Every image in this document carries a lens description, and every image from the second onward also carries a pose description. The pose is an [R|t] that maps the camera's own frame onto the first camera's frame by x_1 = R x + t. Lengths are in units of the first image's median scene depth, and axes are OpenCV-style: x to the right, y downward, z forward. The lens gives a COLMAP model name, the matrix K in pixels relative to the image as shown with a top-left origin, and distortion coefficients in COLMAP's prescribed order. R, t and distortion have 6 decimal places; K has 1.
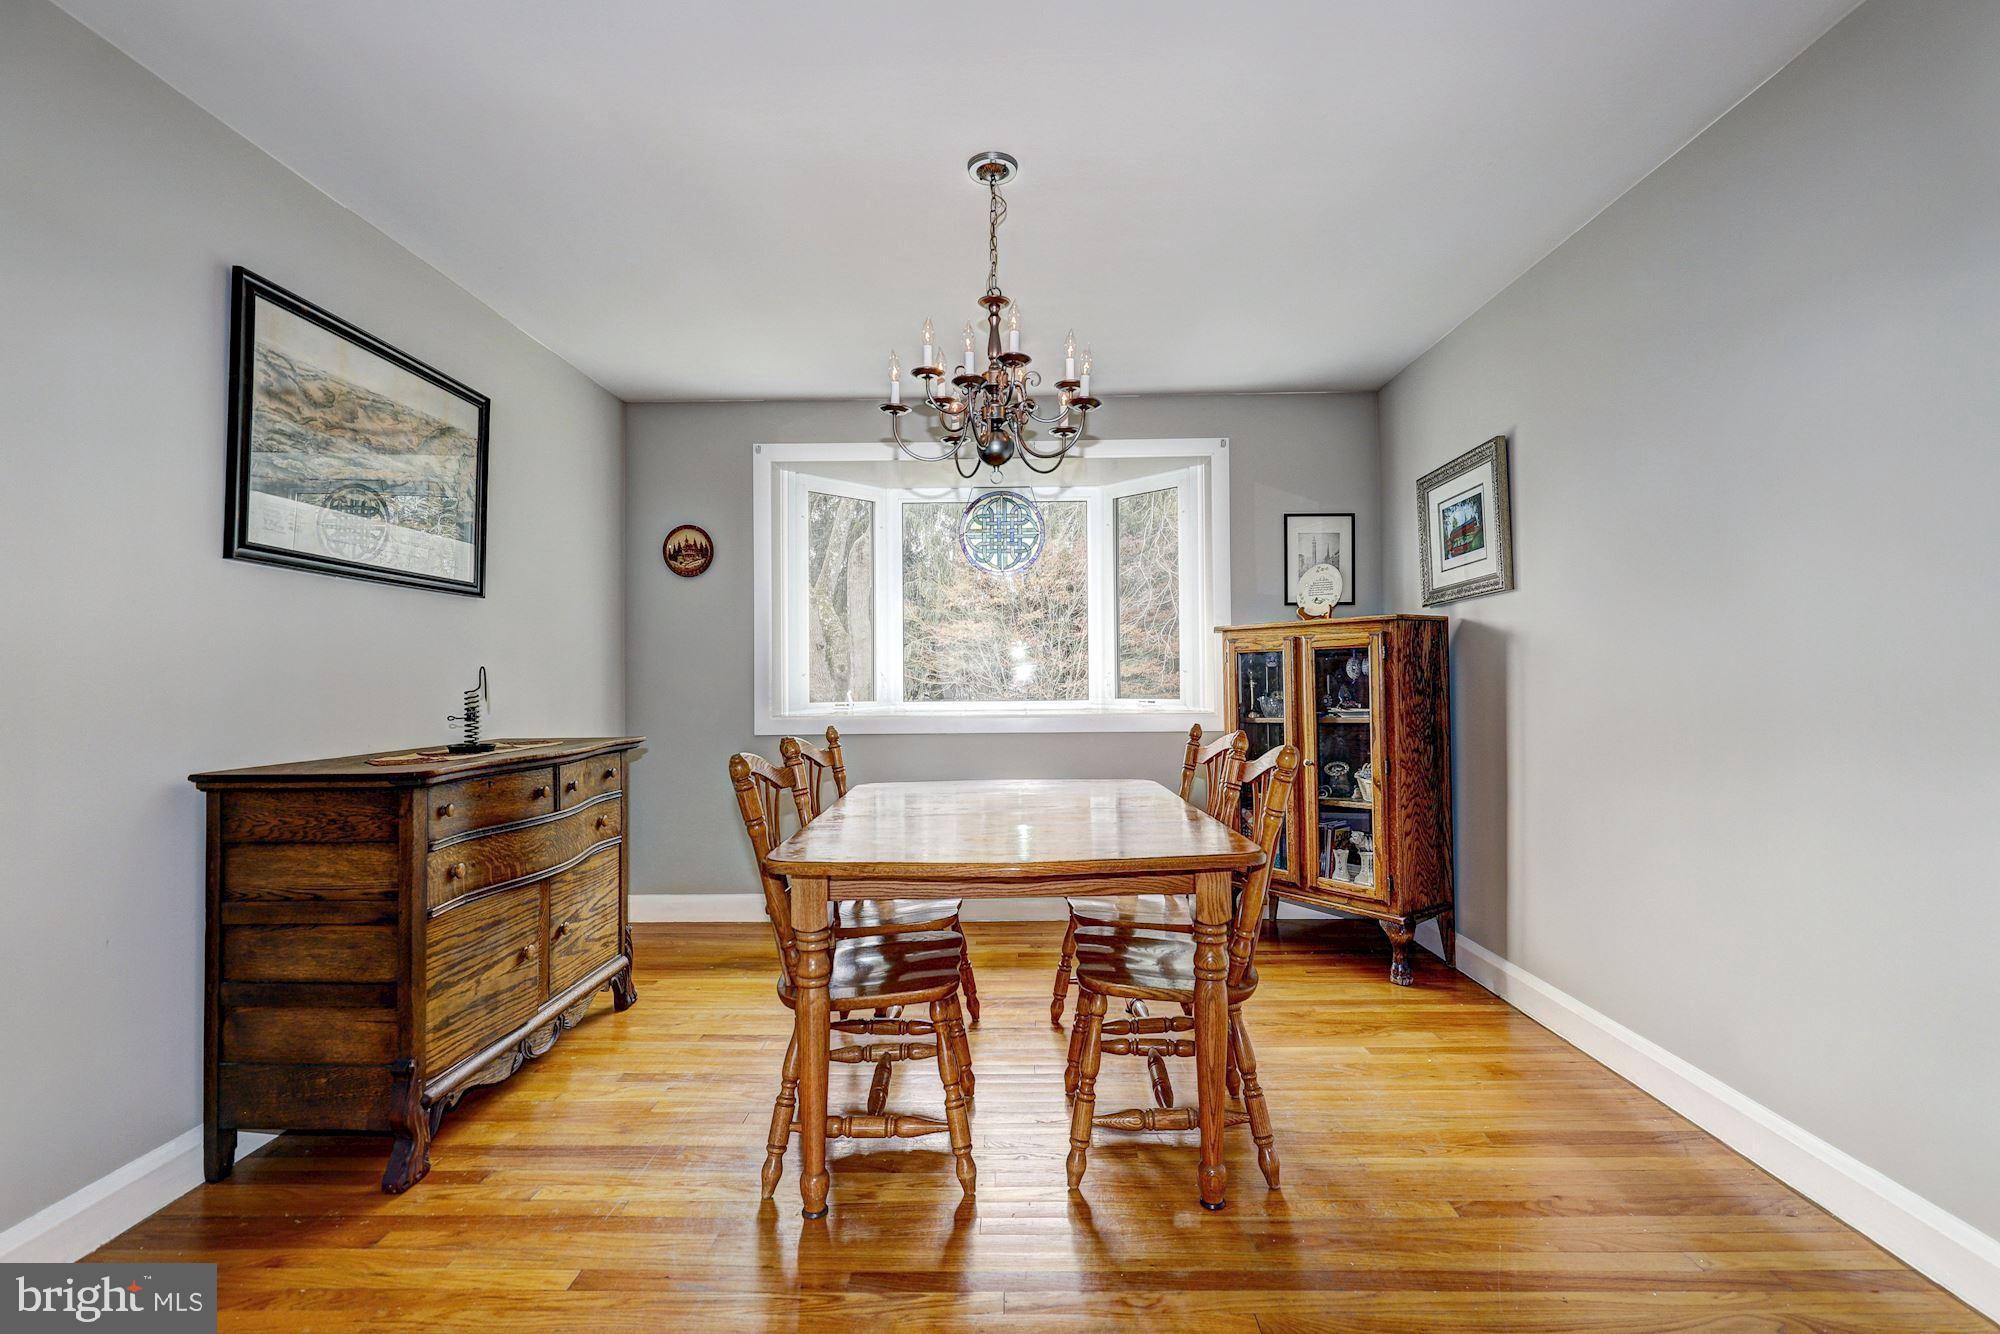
lens RADIAL K [[902.4, 0, 1010.8], [0, 902.4, 664.0], [0, 0, 1]] dist [0.002674, -0.000596]
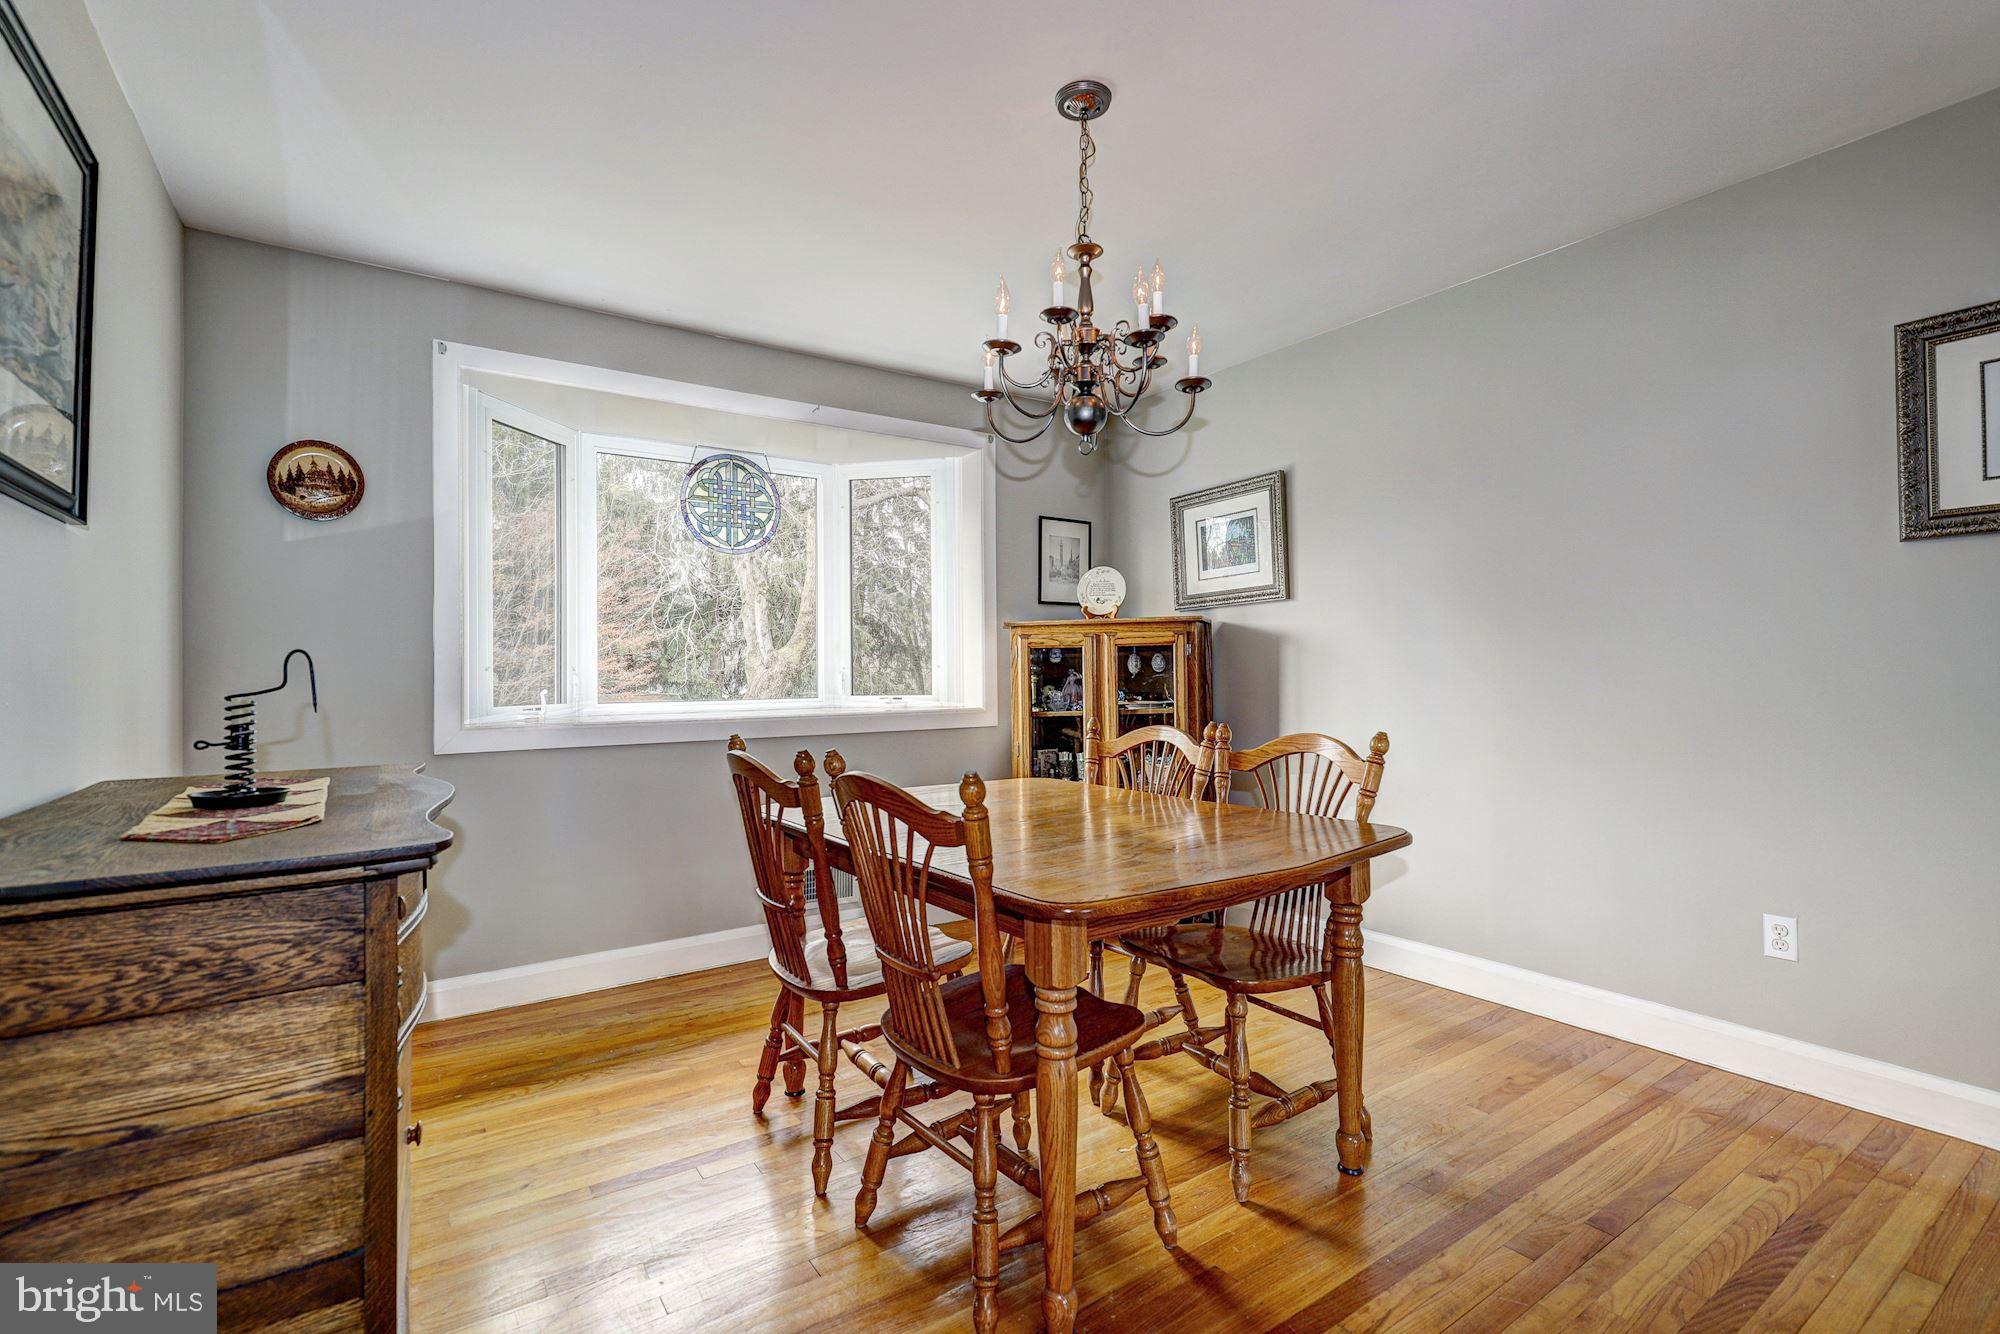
lens RADIAL K [[902.4, 0, 1010.8], [0, 902.4, 664.0], [0, 0, 1]] dist [0.002674, -0.000596]
pose [[0.814611, 0.005636, 0.579981, -0.401794], [-0.006866, 0.999976, -0.000075, 0.006424], [-0.579968, -0.003921, 0.814630, 0.210295]]
